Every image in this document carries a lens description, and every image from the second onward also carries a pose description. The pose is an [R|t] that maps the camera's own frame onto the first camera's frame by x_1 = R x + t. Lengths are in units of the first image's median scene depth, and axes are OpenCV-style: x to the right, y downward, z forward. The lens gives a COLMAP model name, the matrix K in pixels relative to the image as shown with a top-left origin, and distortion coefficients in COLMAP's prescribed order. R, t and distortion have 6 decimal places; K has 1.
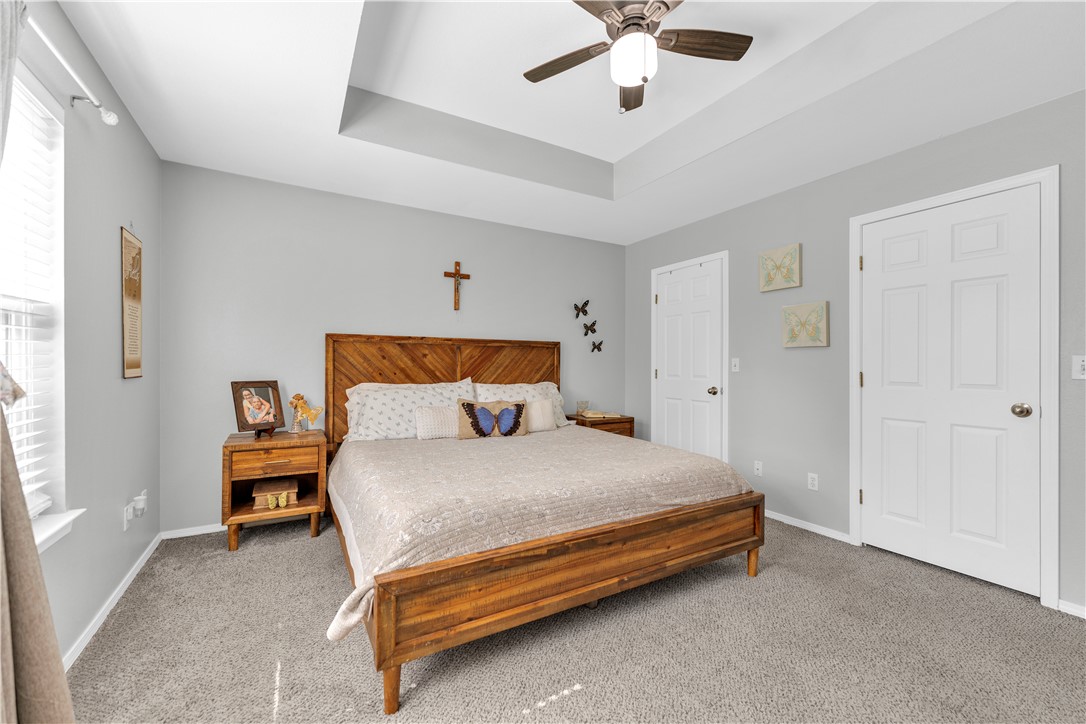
lens RADIAL K [[438.8, 0, 541.0], [0, 438.8, 363.3], [0, 0, 1]] dist [0.004455, -0.000732]
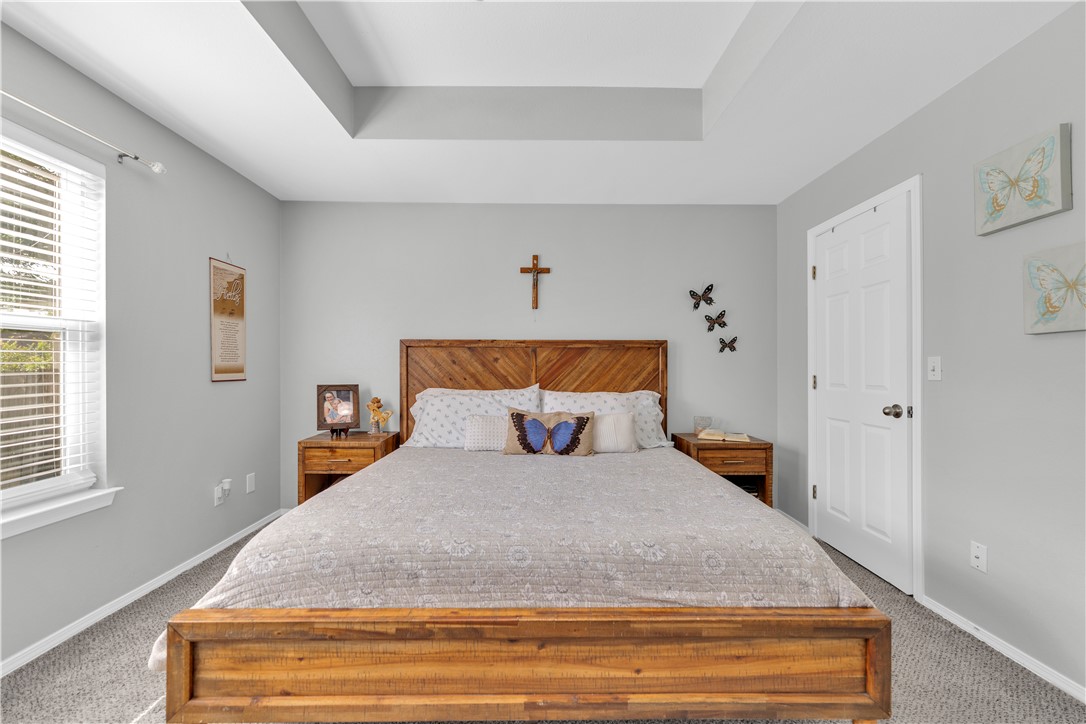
lens RADIAL K [[438.8, 0, 539.9], [0, 438.8, 366.4], [0, 0, 1]] dist [0.004455, -0.000732]
pose [[0.871004, -0.006767, -0.491230, 0.302375], [0.004353, 0.999972, -0.006057, 0.002835], [0.491257, 0.003137, 0.871009, 0.260984]]
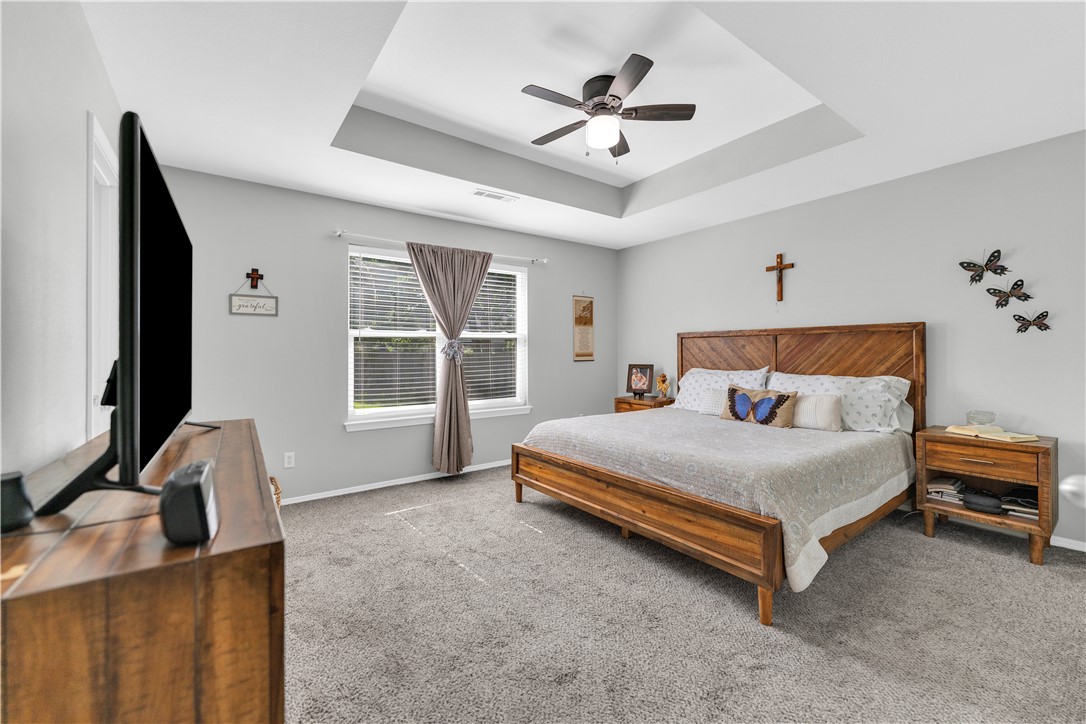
lens RADIAL K [[438.8, 0, 537.9], [0, 438.8, 352.4], [0, 0, 1]] dist [0.004455, -0.000732]
pose [[0.103731, -0.008236, -0.994571, 0.905530], [0.005159, 0.999957, -0.007743, 0.004596], [0.994592, -0.004328, 0.103769, 0.386799]]
